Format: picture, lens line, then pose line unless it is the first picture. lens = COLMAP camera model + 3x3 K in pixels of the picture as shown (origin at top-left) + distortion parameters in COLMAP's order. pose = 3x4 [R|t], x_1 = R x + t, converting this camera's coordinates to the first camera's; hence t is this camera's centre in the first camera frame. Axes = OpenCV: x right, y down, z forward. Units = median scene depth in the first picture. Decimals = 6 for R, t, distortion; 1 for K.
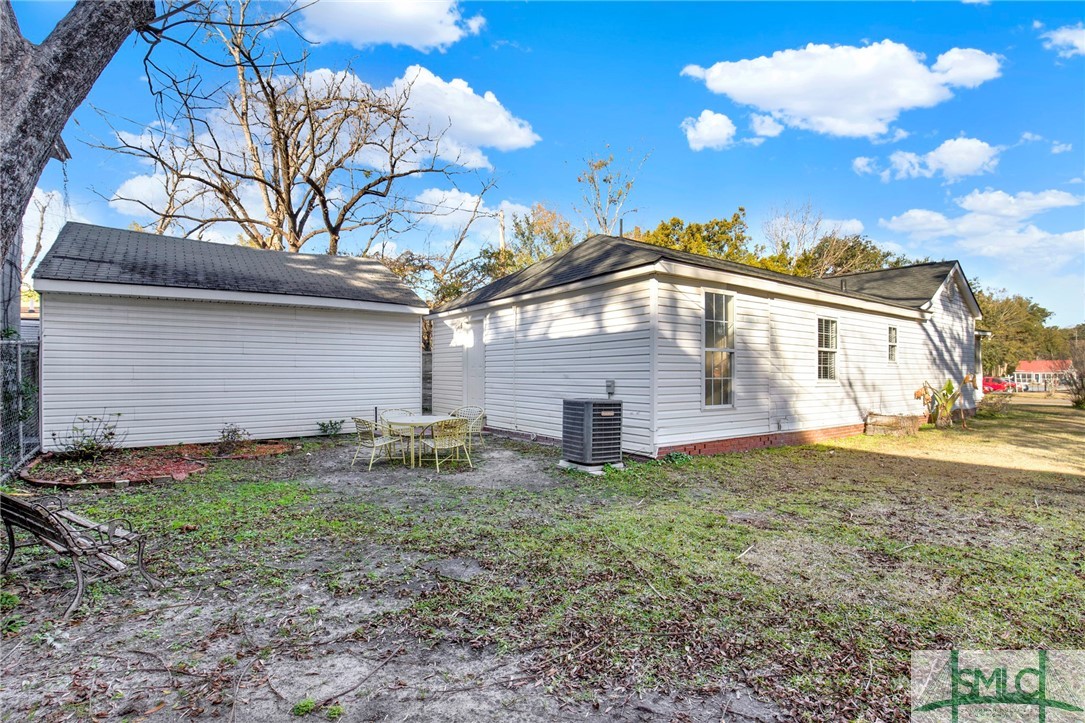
lens RADIAL K [[490.0, 0, 542.8], [0, 490.0, 370.8], [0, 0, 1]] dist [-0.022722, 0.000073]
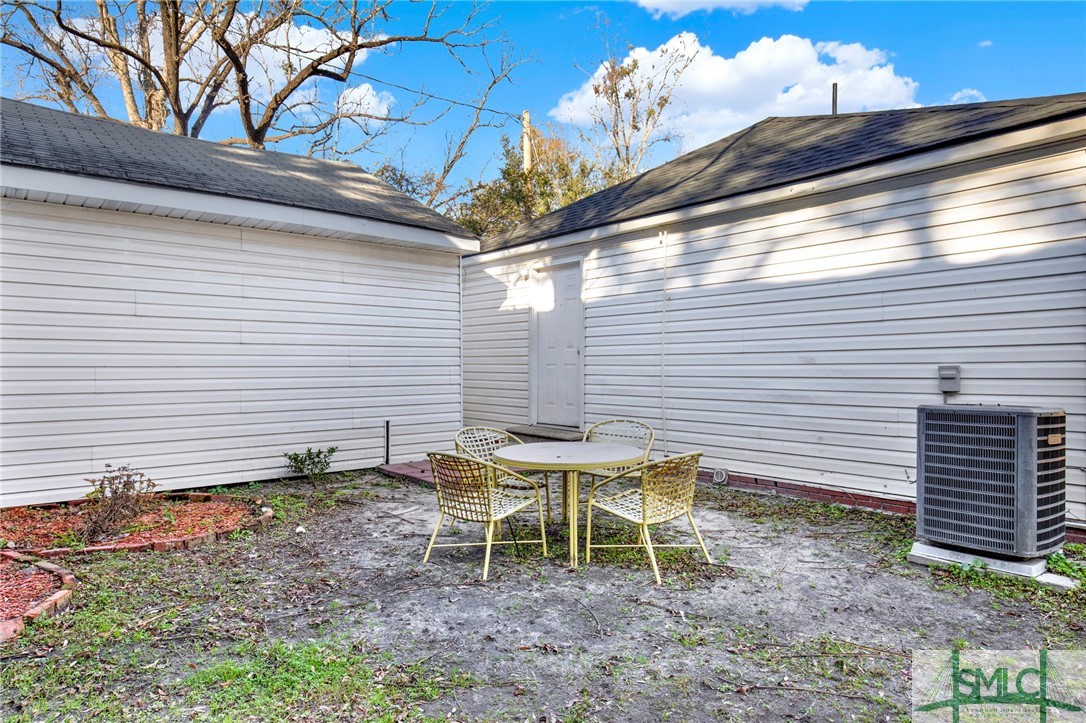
lens RADIAL K [[635.8, 0, 543.0], [0, 635.8, 361.5], [0, 0, 1]] dist [0.002289, 0.000202]
pose [[0.997249, -0.001265, 0.074108, -0.253688], [0.001621, 0.999987, -0.004754, 0.014167], [-0.074101, 0.004861, 0.997239, 0.330128]]
